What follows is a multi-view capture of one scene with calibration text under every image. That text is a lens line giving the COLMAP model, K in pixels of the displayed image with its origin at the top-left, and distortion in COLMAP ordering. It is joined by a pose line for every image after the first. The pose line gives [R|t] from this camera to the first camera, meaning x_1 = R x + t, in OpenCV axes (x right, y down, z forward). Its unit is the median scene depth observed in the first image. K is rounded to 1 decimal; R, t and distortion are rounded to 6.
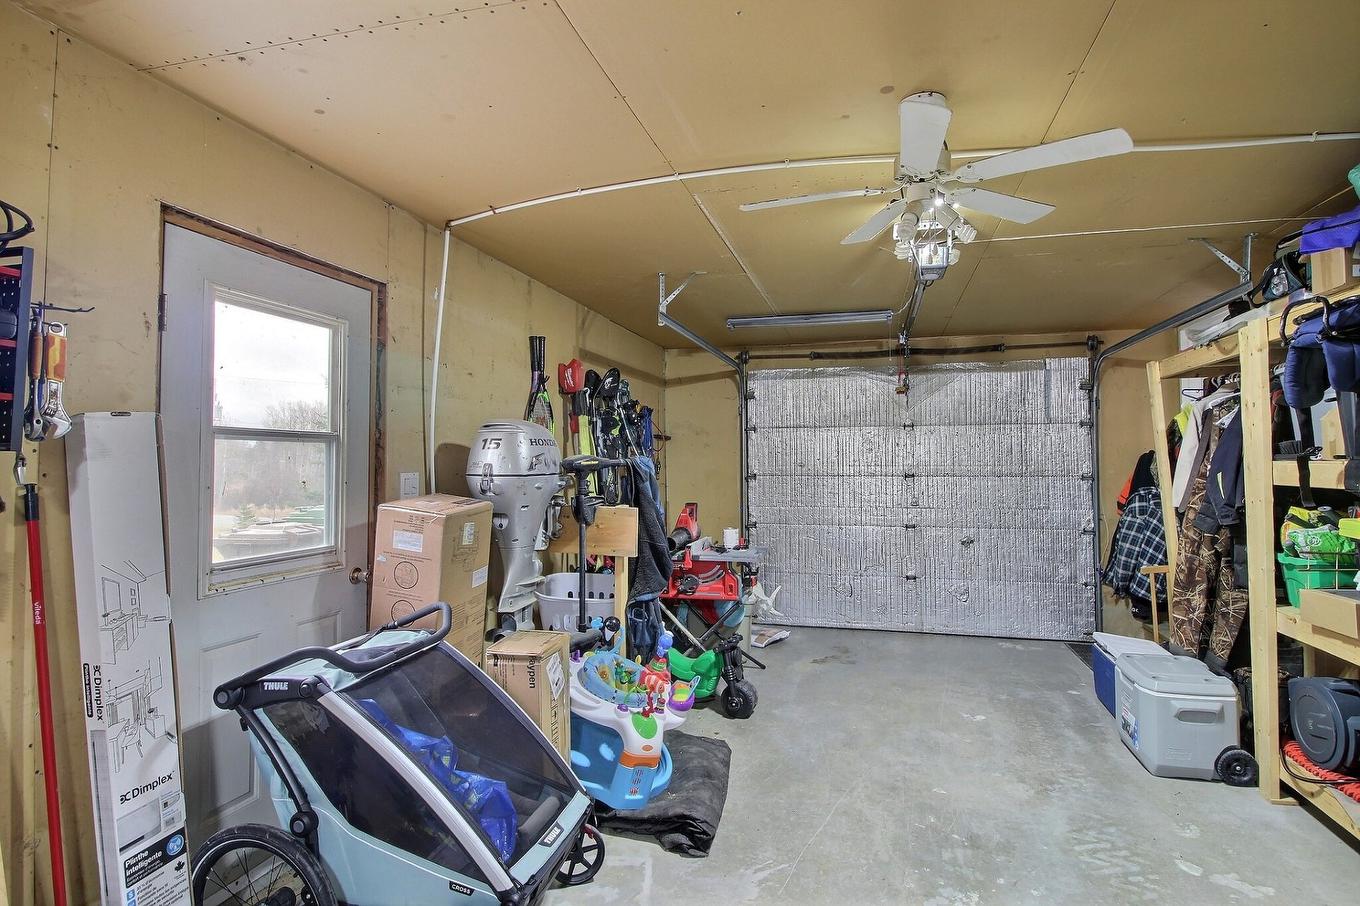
lens RADIAL K [[692.1, 0, 687.1], [0, 692.1, 438.9], [0, 0, 1]] dist [0.004828, -0.014259]
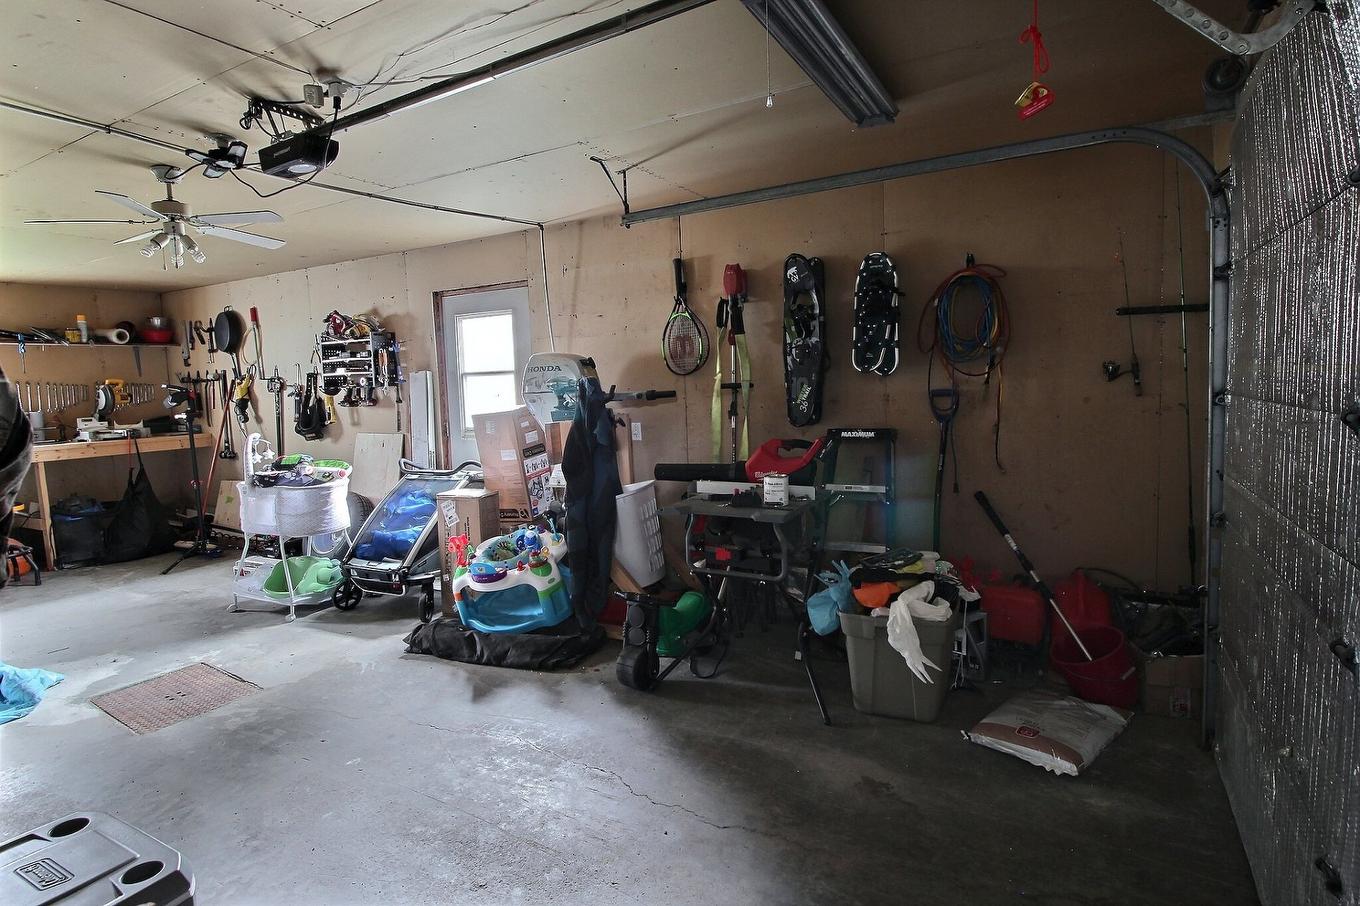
lens RADIAL K [[692.1, 0, 687.1], [0, 692.1, 438.9], [0, 0, 1]] dist [0.004828, -0.014259]
pose [[-0.227742, 0.091663, -0.969398, 1.368844], [0.070478, 0.994500, 0.077479, 0.074193], [0.971168, -0.050676, -0.232950, 2.065630]]
